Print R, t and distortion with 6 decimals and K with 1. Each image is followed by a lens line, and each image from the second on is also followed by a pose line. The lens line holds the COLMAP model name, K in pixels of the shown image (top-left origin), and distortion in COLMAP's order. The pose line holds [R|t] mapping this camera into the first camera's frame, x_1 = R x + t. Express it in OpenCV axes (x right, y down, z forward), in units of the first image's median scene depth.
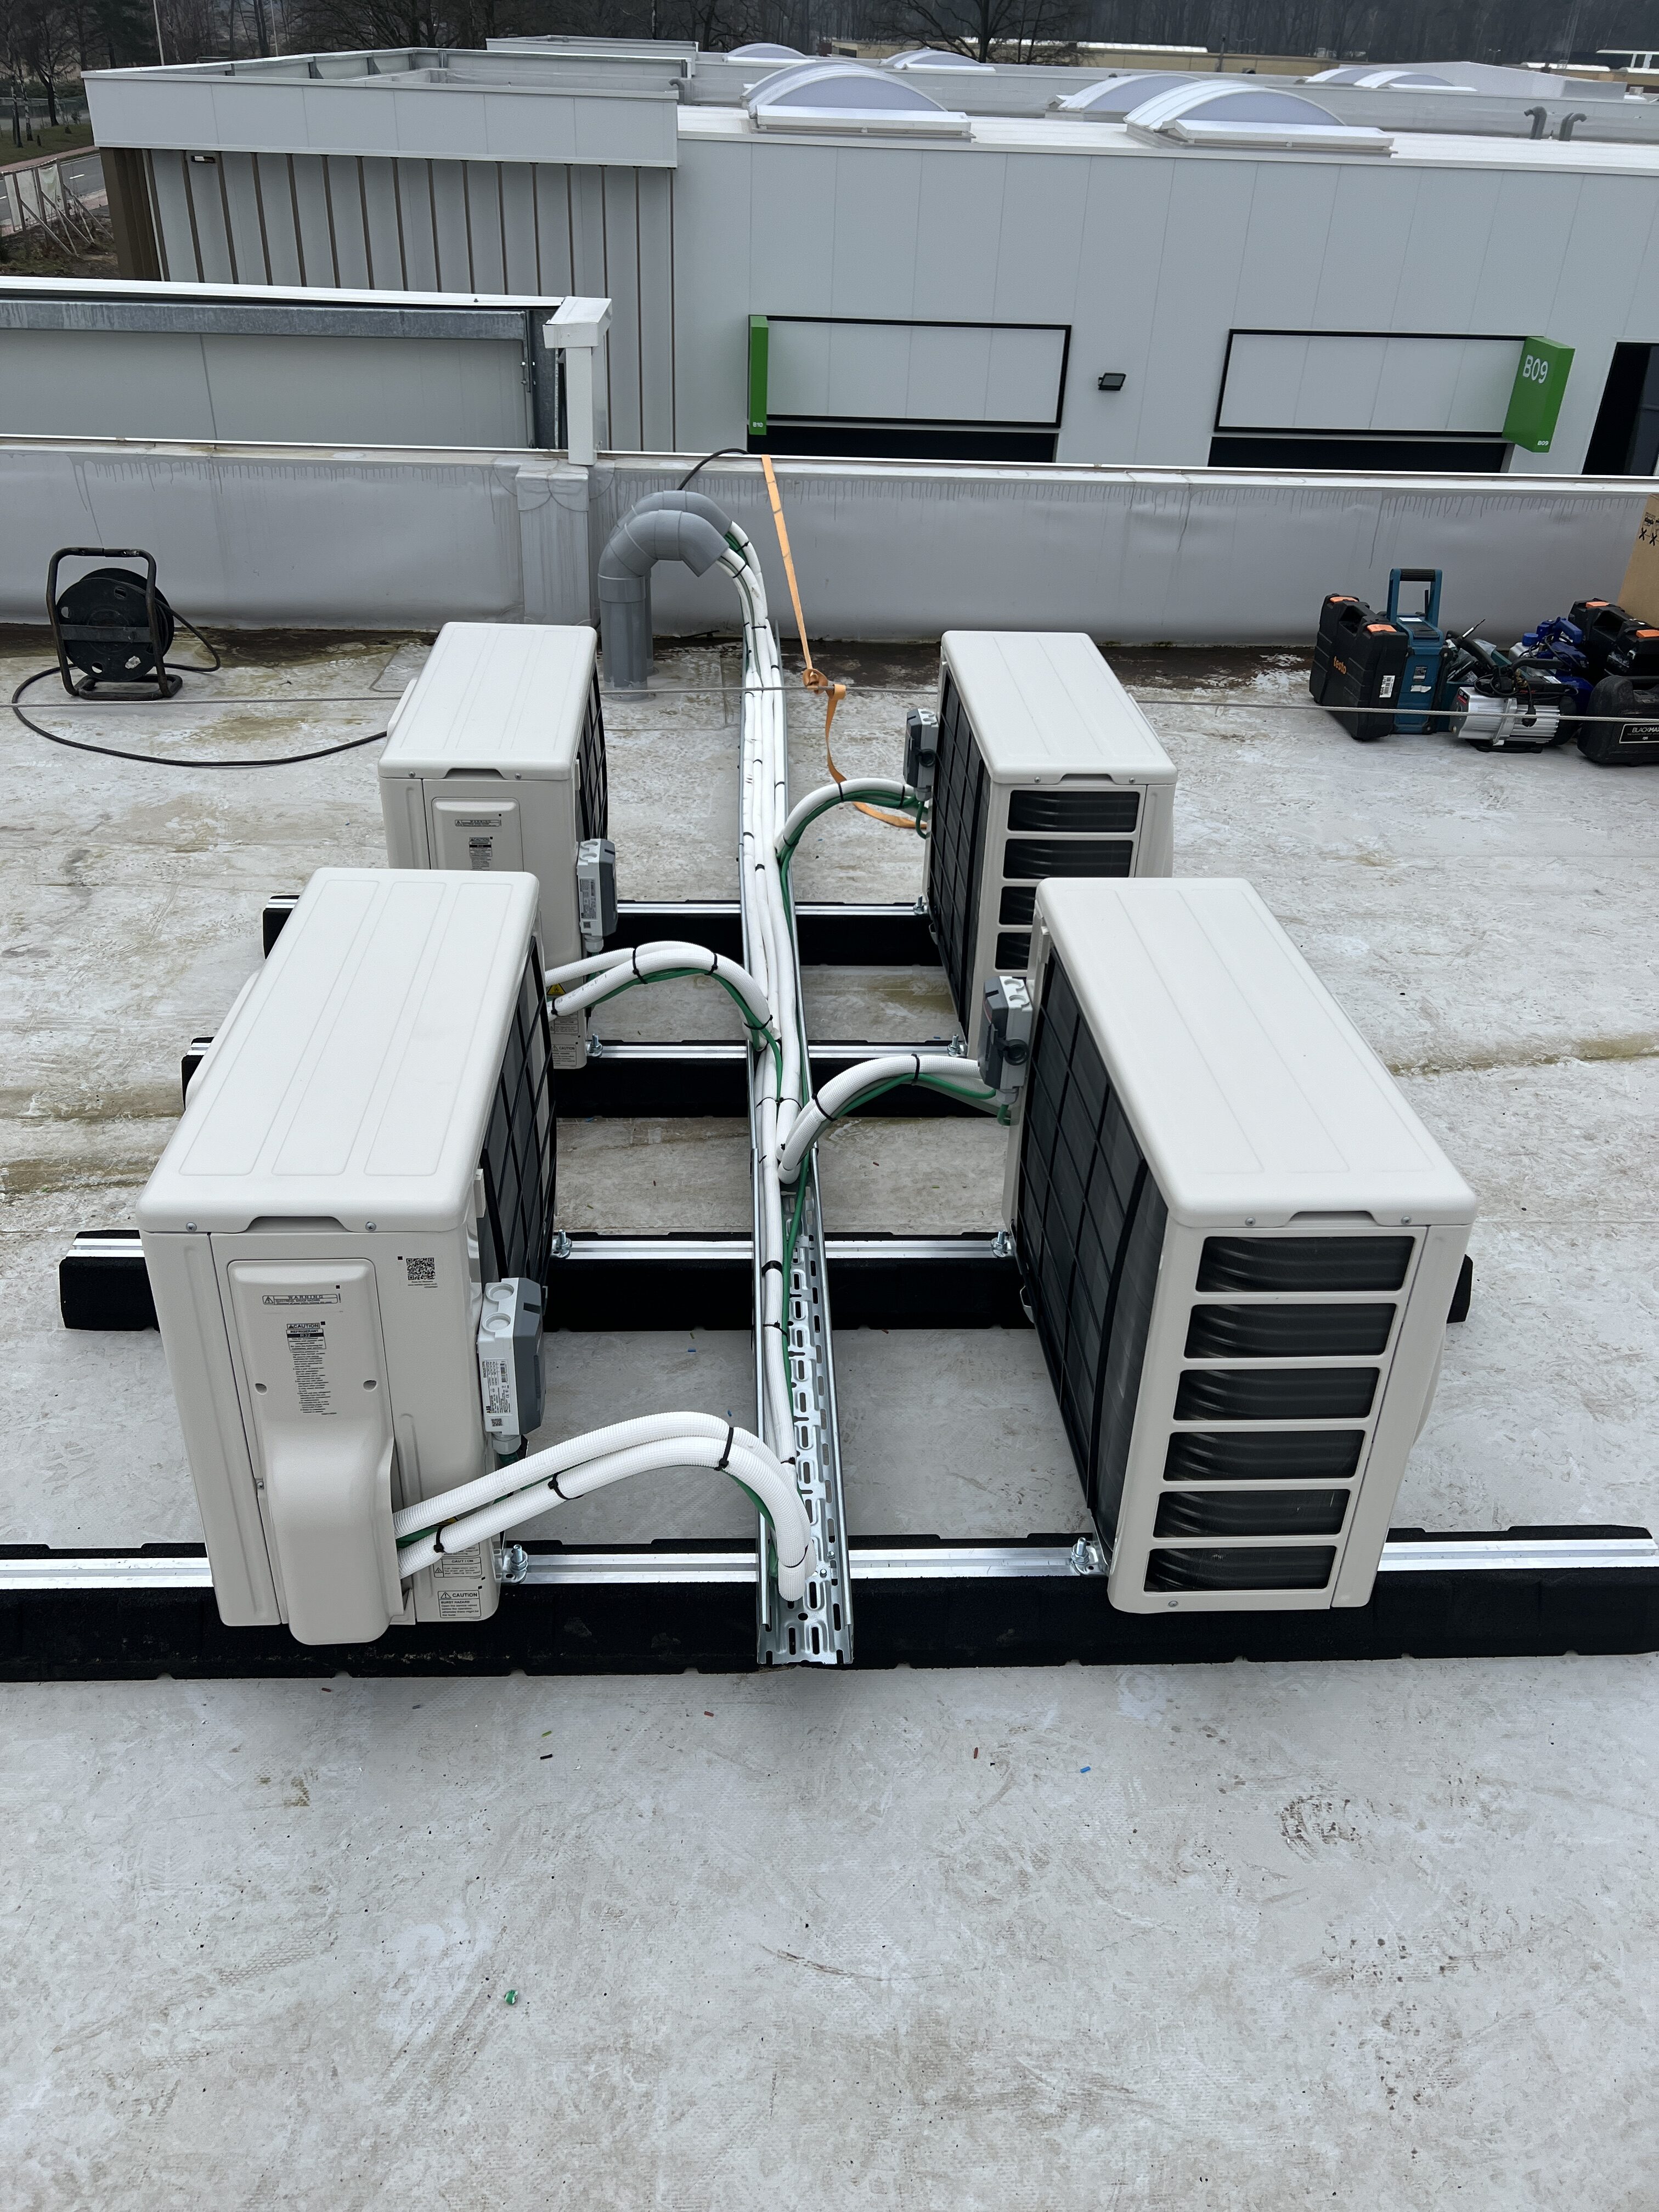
lens RADIAL K [[1690.5, 0, 836.7], [0, 1690.5, 1110.1], [0, 0, 1]] dist [0.053626, -0.061891]
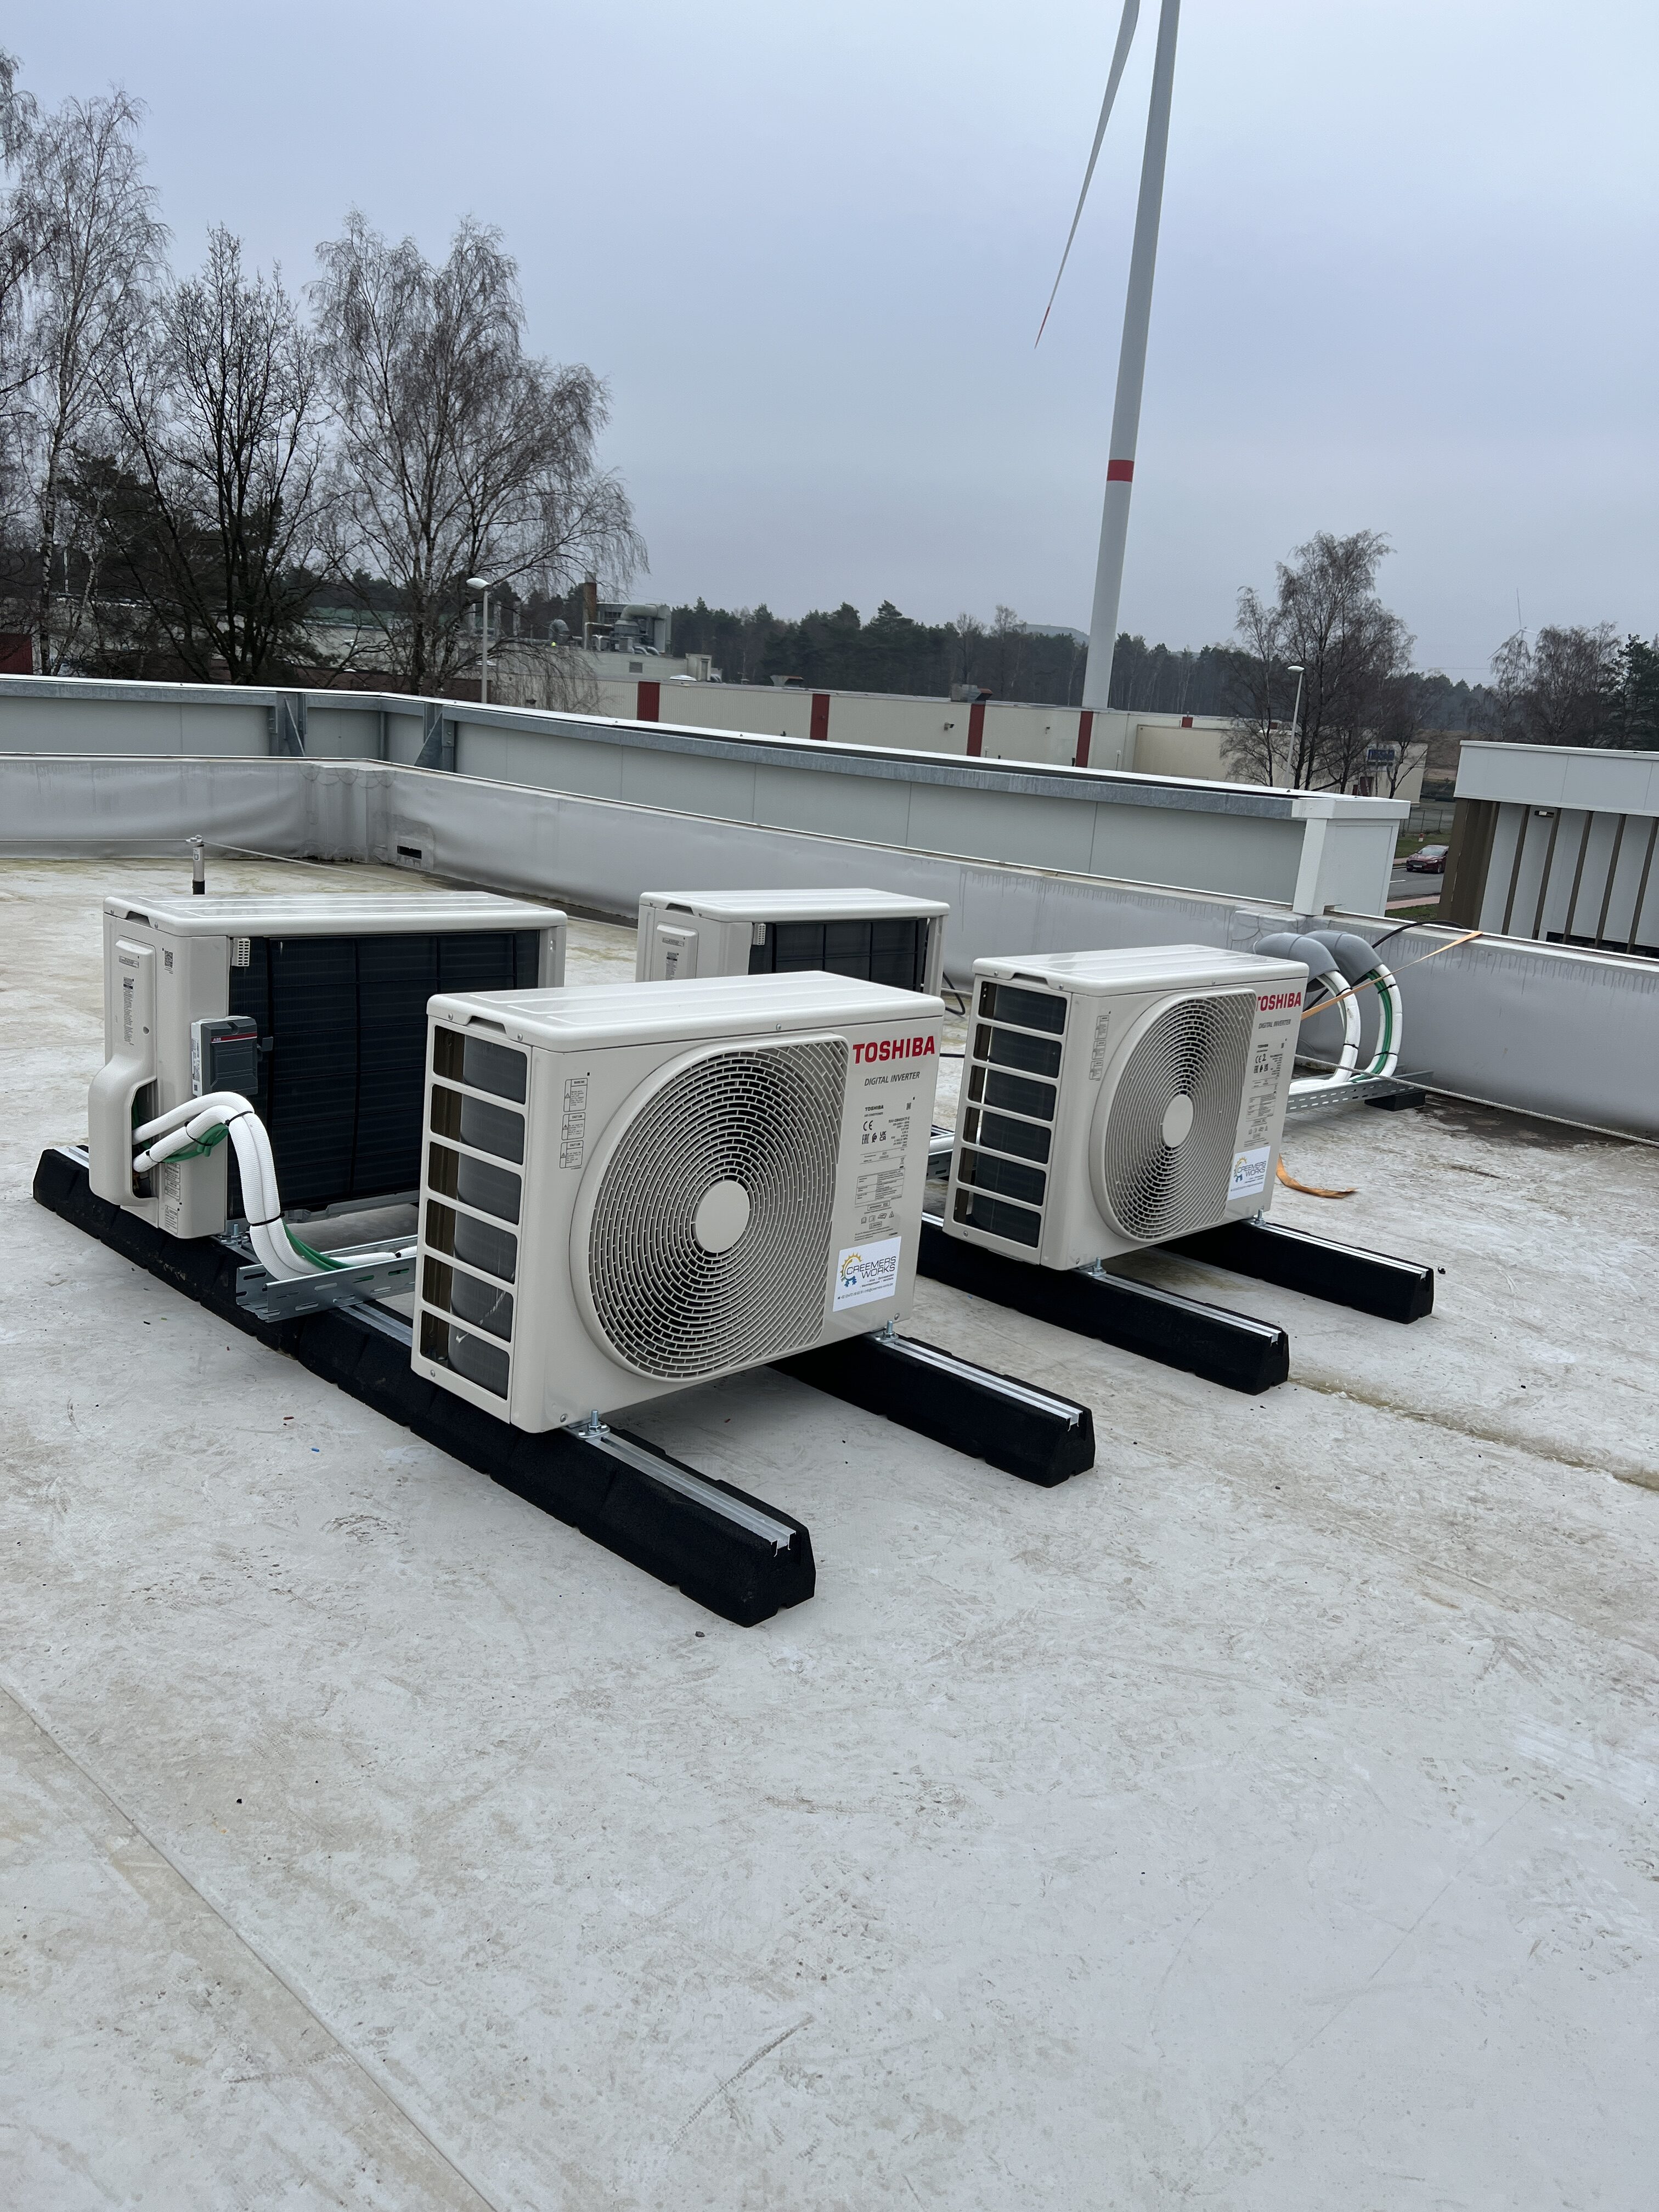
lens RADIAL K [[1696.3, 0, 829.5], [0, 1696.3, 1106.0], [0, 0, 1]] dist [0.051419, -0.063962]
pose [[0.687868, 0.186919, -0.701355, 1.240753], [-0.425865, 0.886408, -0.181439, 0.213894], [0.587772, 0.423489, 0.689334, 0.205203]]
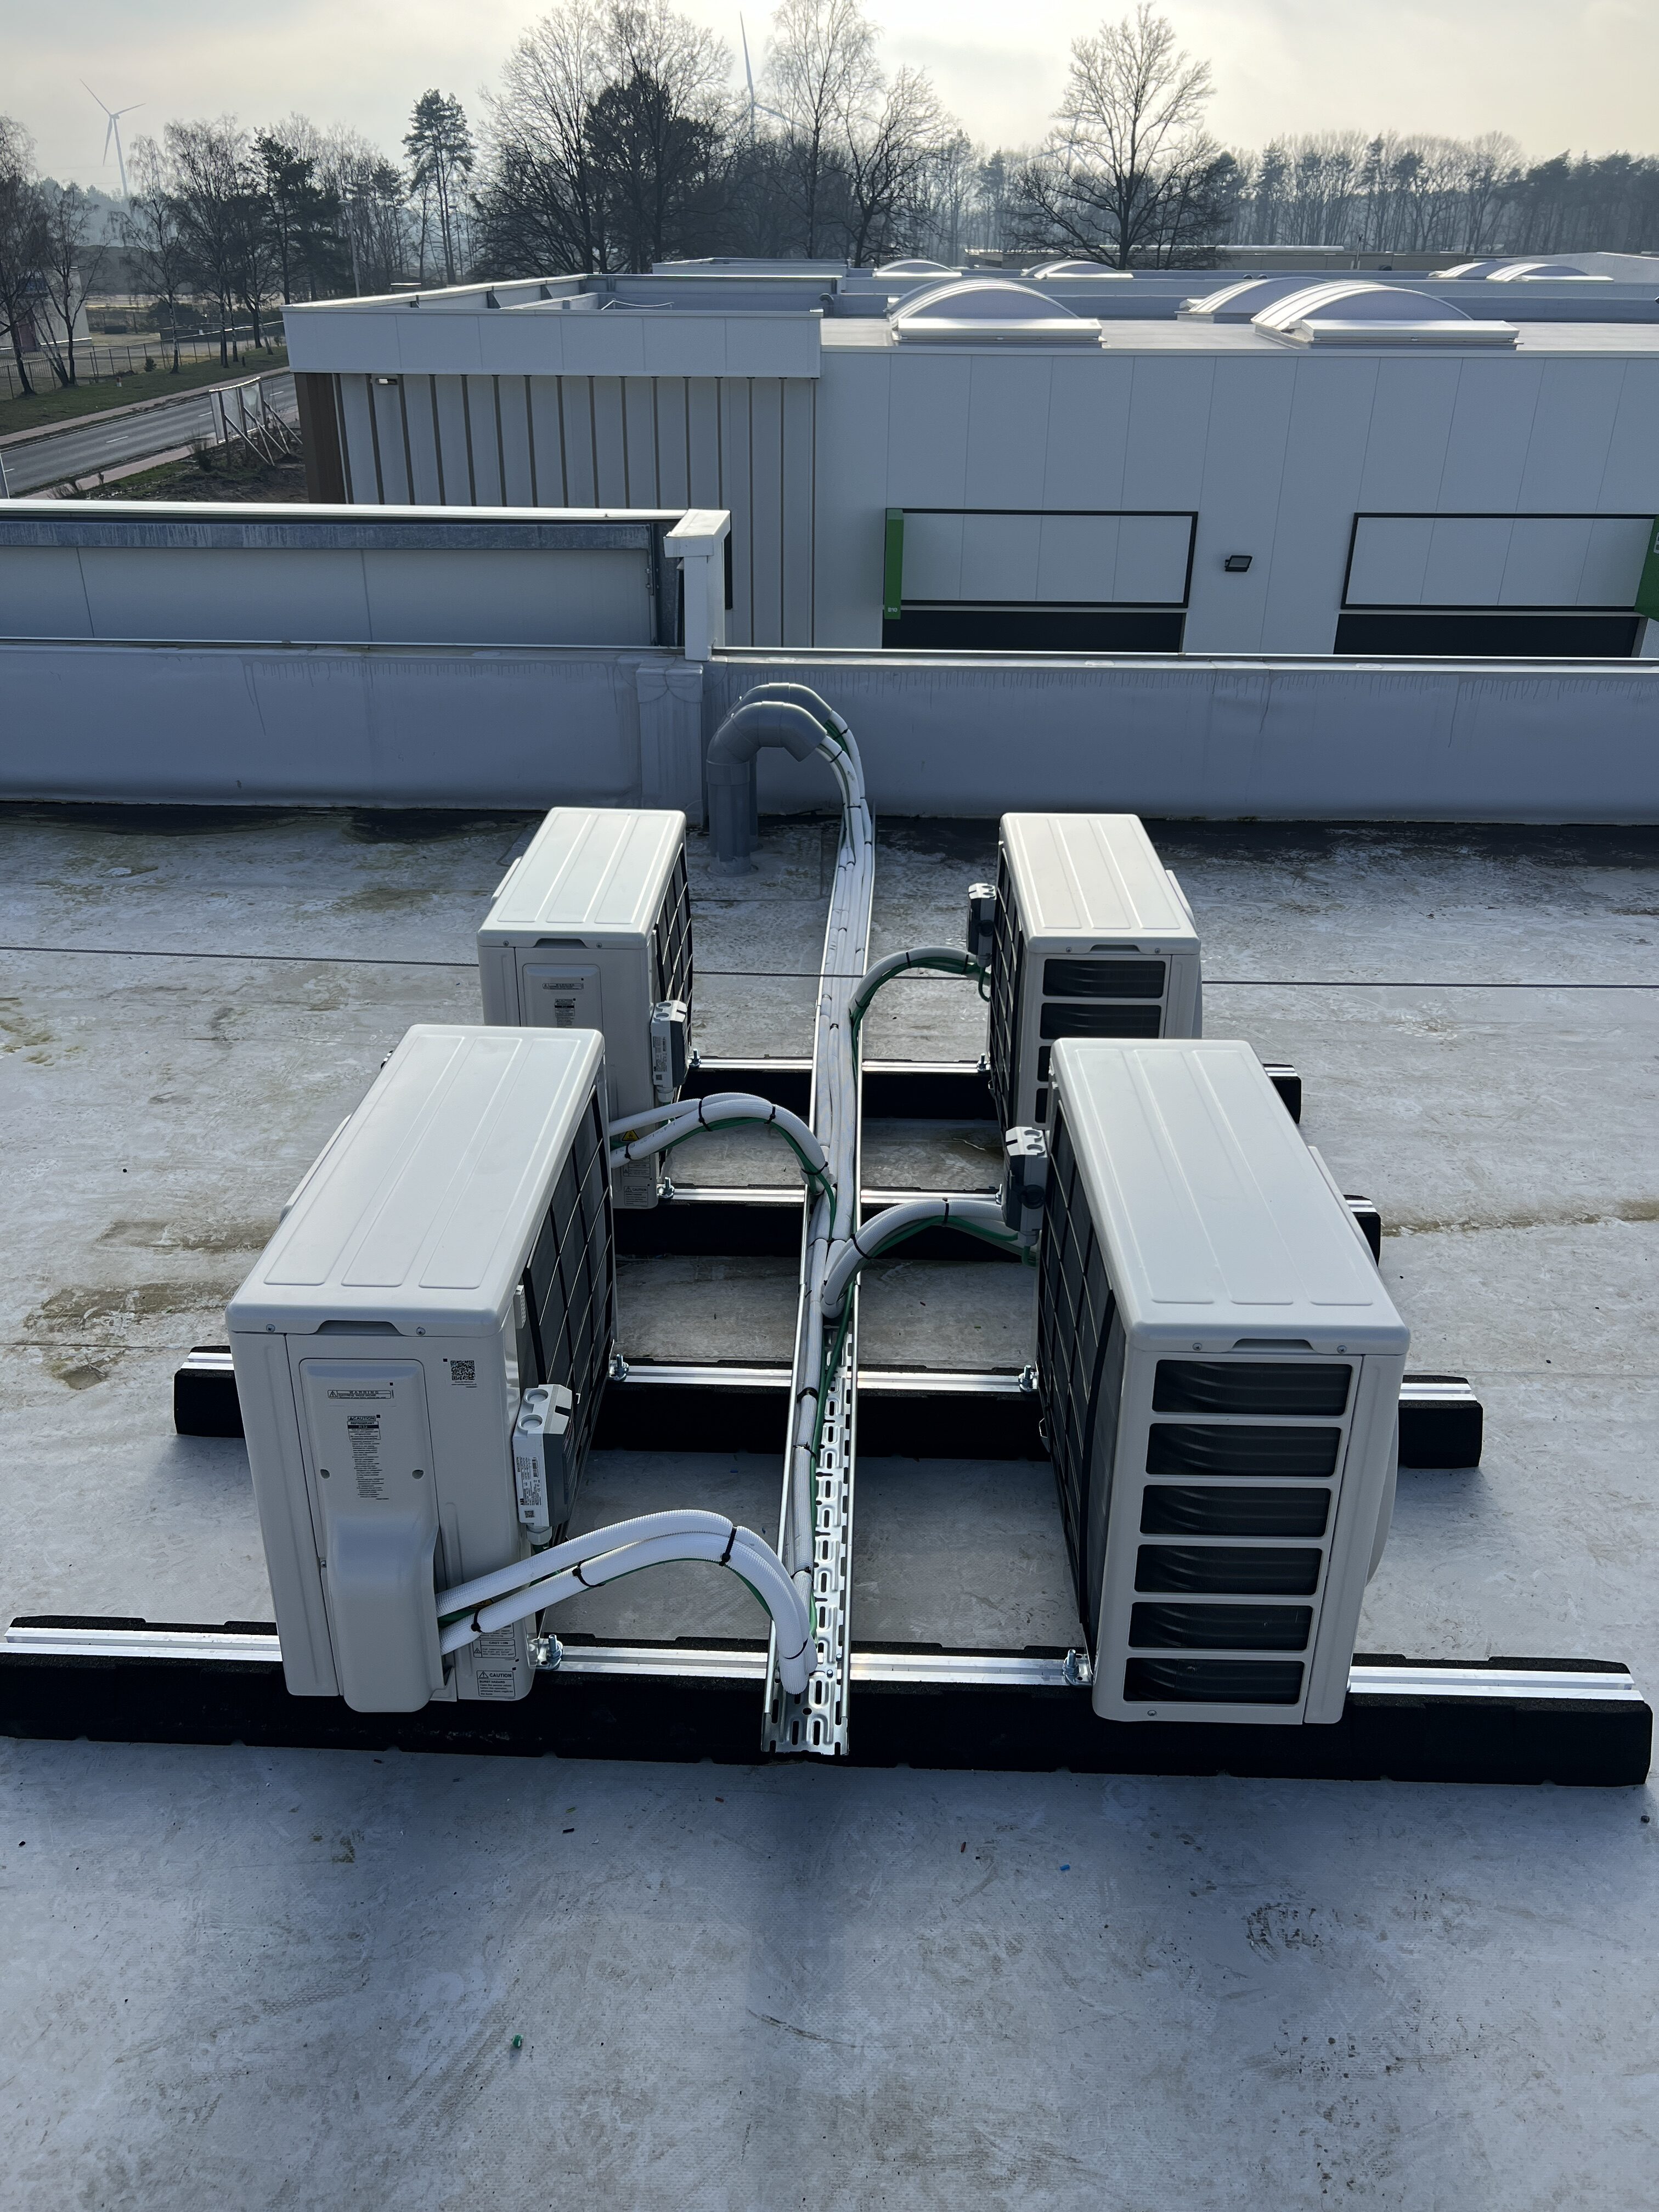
lens RADIAL K [[1696.3, 0, 829.5], [0, 1696.3, 1106.0], [0, 0, 1]] dist [0.051419, -0.063962]
pose [[0.996327, 0.011621, -0.084842, 0.081183], [-0.019746, 0.995227, -0.095573, 0.016769], [0.083326, 0.096898, 0.991800, -0.116706]]
